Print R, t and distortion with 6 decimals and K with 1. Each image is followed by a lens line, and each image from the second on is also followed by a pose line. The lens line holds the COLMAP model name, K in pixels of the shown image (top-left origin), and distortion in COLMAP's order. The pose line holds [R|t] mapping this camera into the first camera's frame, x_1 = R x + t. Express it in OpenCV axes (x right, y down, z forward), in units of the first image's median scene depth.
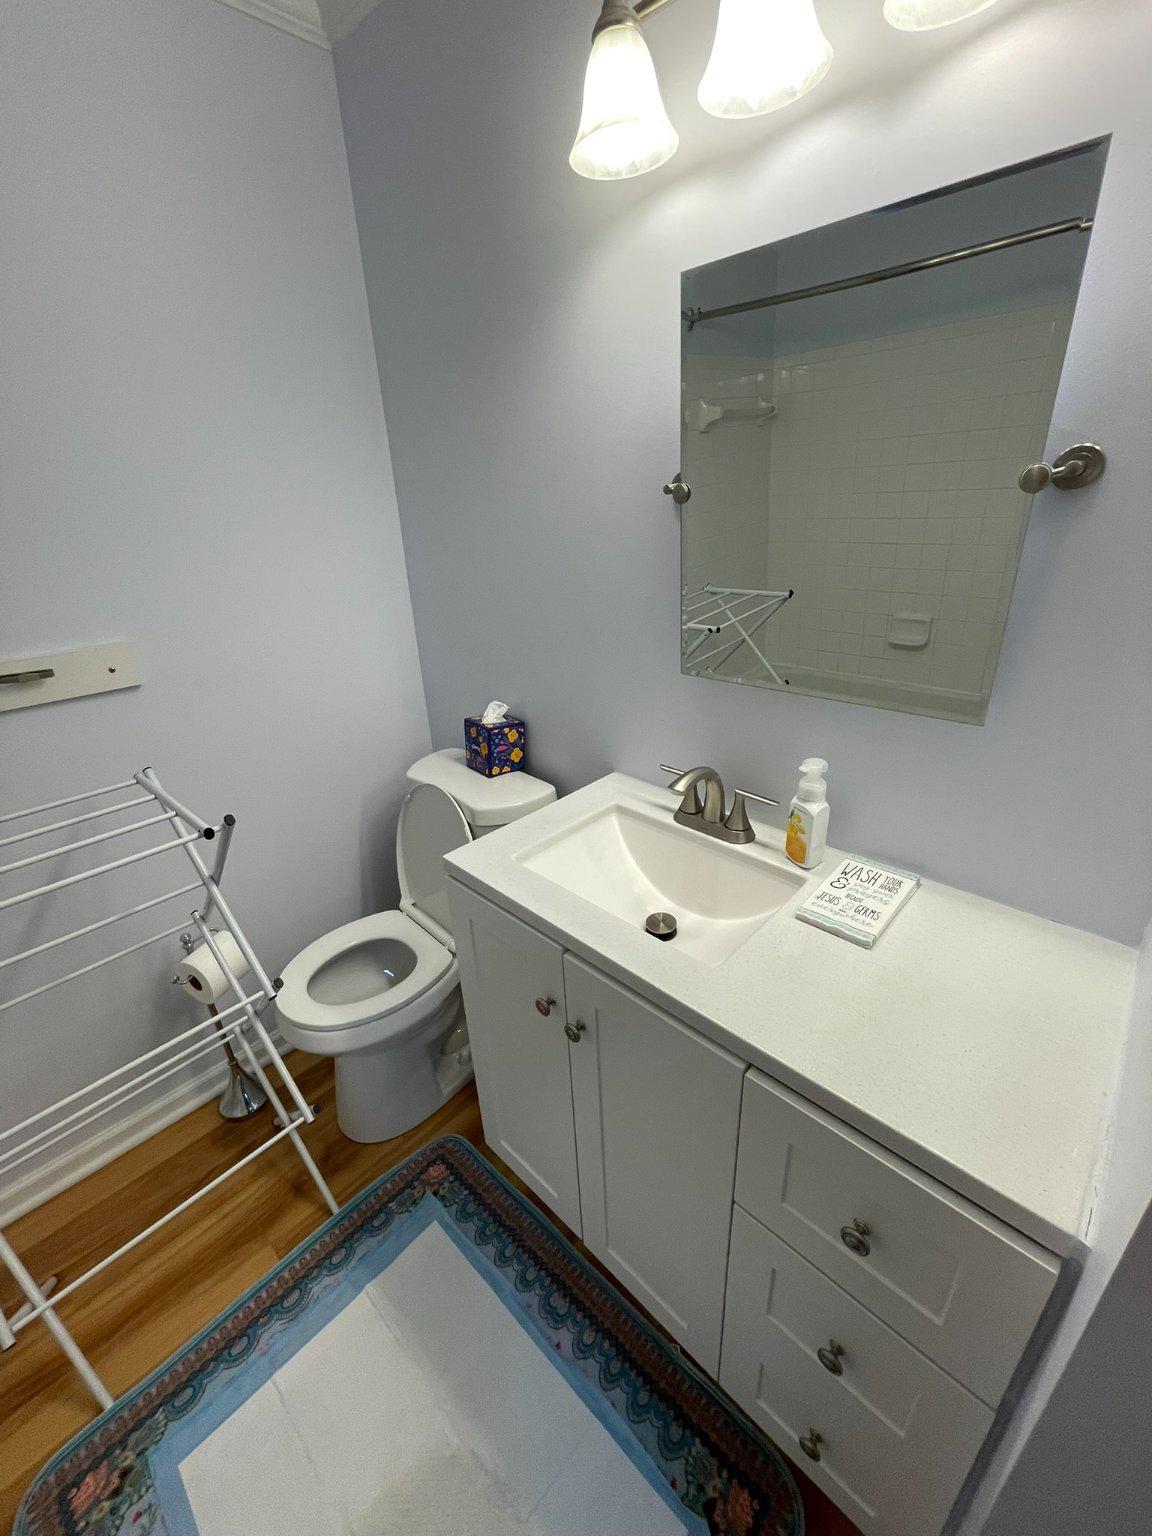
lens RADIAL K [[623.3, 0, 576.0], [0, 623.3, 763.5], [0, 0, 1]] dist [-0.000528, -0.000311]
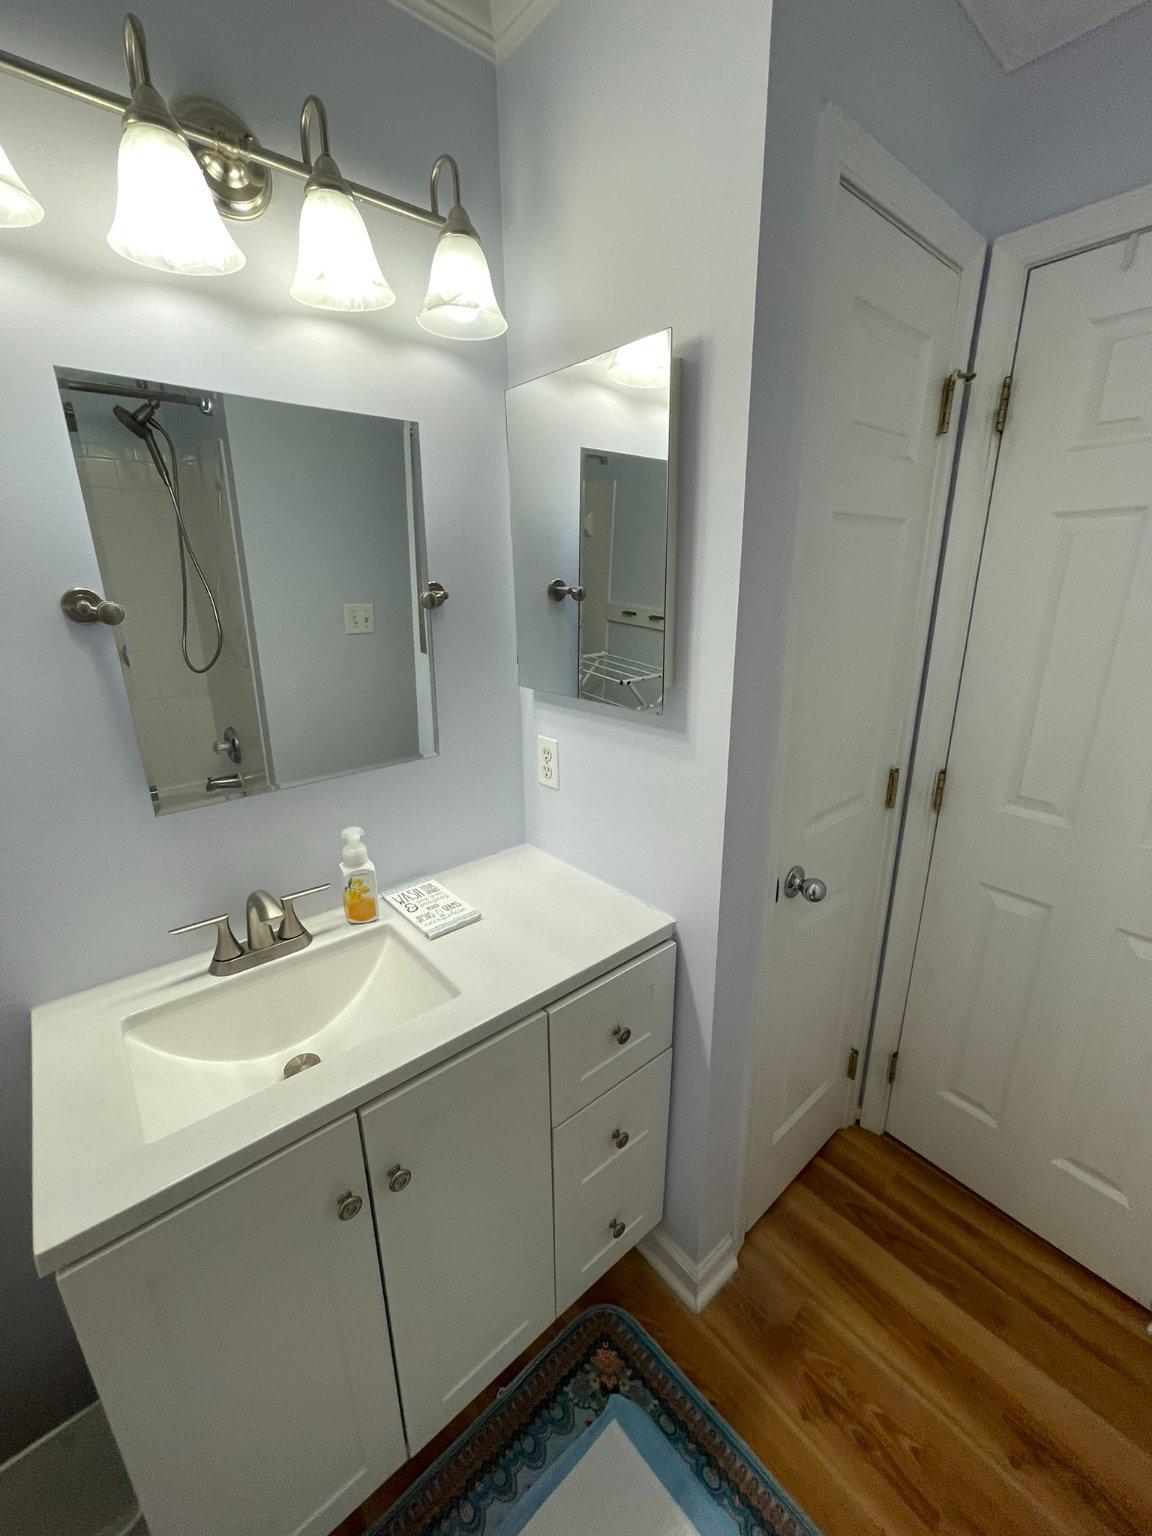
lens RADIAL K [[623.3, 0, 575.6], [0, 623.3, 768.1], [0, 0, 1]] dist [-0.000528, -0.000311]
pose [[0.096225, -0.249252, 0.963646, -0.627400], [0.401416, 0.895636, 0.191577, -0.152563], [-0.910827, 0.368389, 0.186236, 0.346607]]
